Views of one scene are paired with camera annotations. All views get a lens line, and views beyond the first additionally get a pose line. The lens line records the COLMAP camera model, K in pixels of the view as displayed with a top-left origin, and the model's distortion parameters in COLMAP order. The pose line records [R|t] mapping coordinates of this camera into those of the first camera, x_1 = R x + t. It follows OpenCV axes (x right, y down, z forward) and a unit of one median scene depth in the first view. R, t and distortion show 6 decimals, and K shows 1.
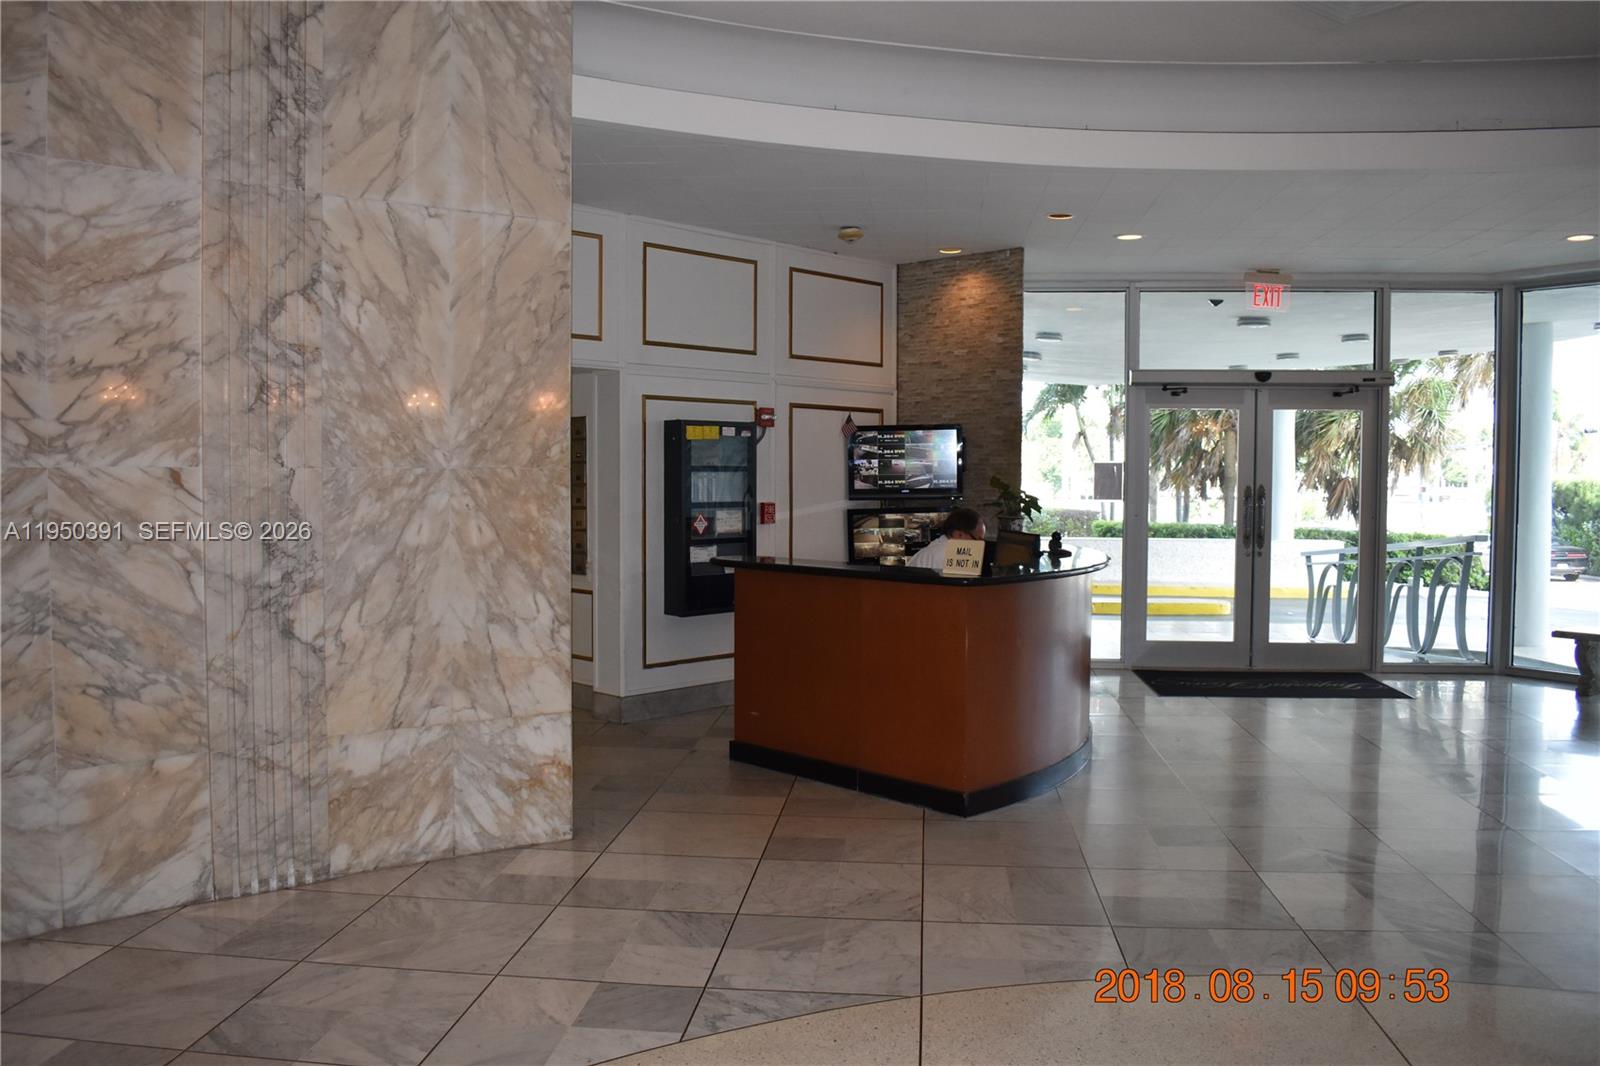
lens RADIAL K [[1248.3, 0, 804.3], [0, 1248.3, 529.8], [0, 0, 1]] dist [-0.094485, 0.013320]
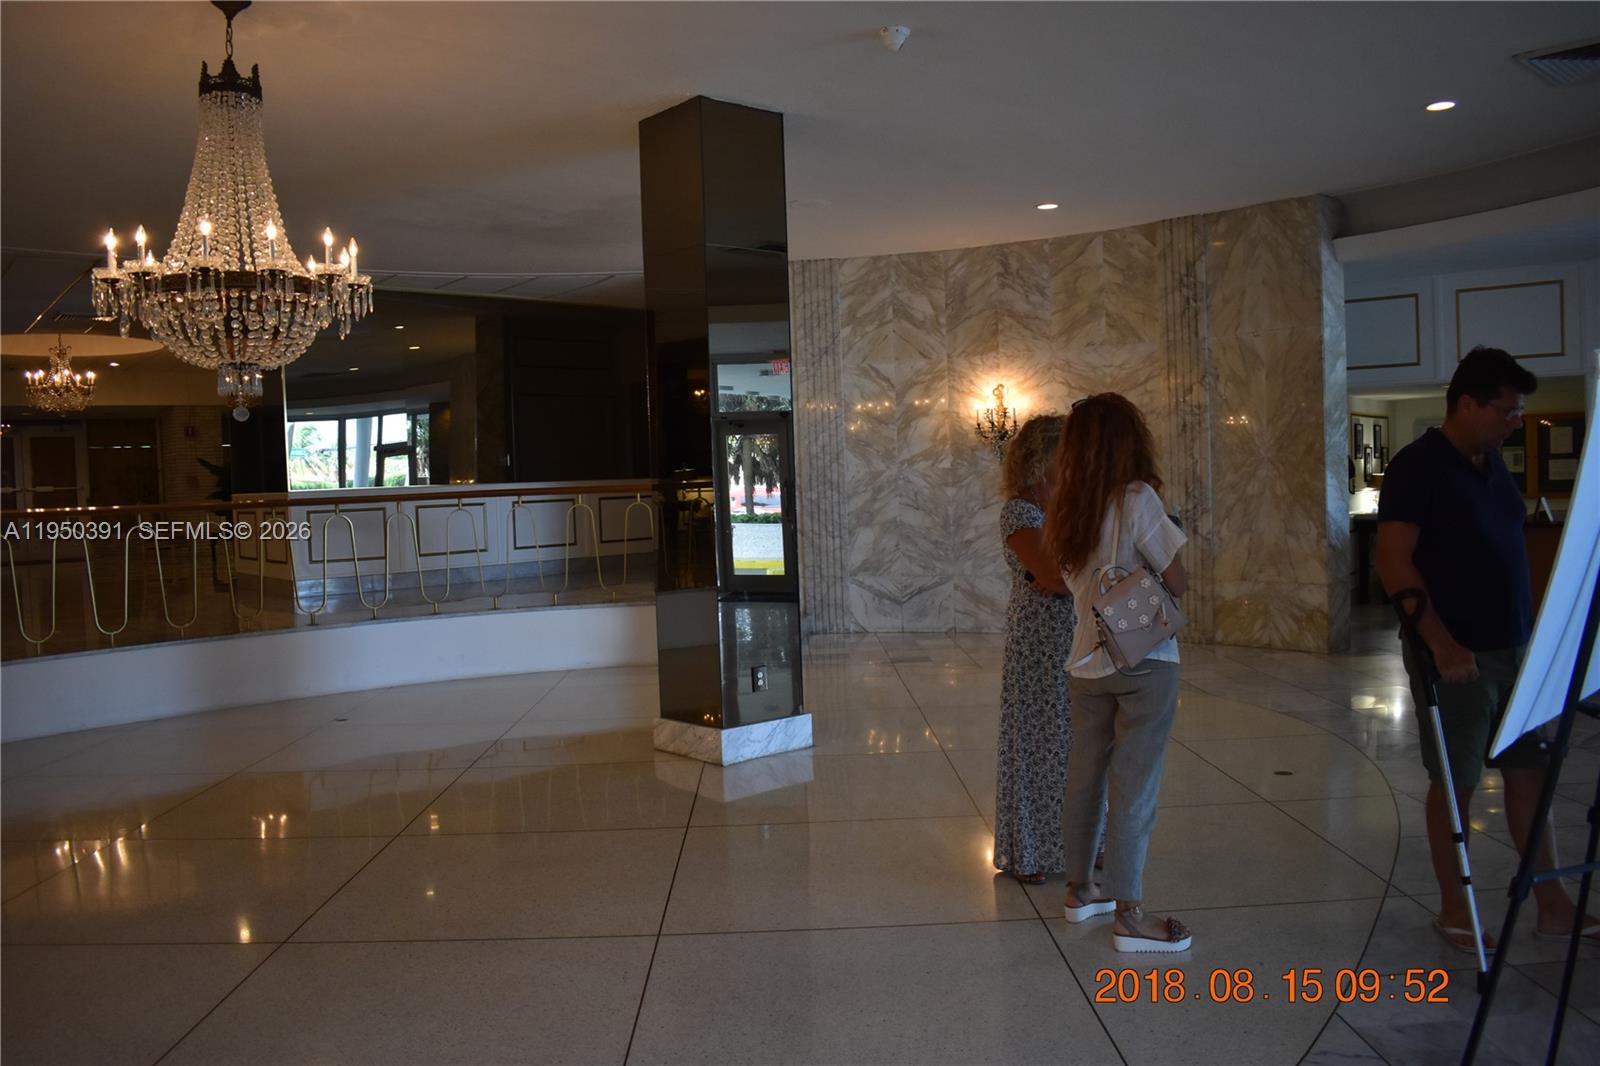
lens RADIAL K [[1248.3, 0, 804.3], [0, 1248.3, 529.8], [0, 0, 1]] dist [-0.094485, 0.013320]
pose [[0.125454, 0.035441, -0.991466, 1.699169], [-0.010374, 0.999354, 0.034410, 0.008871], [0.992045, 0.005969, 0.125741, -0.017655]]
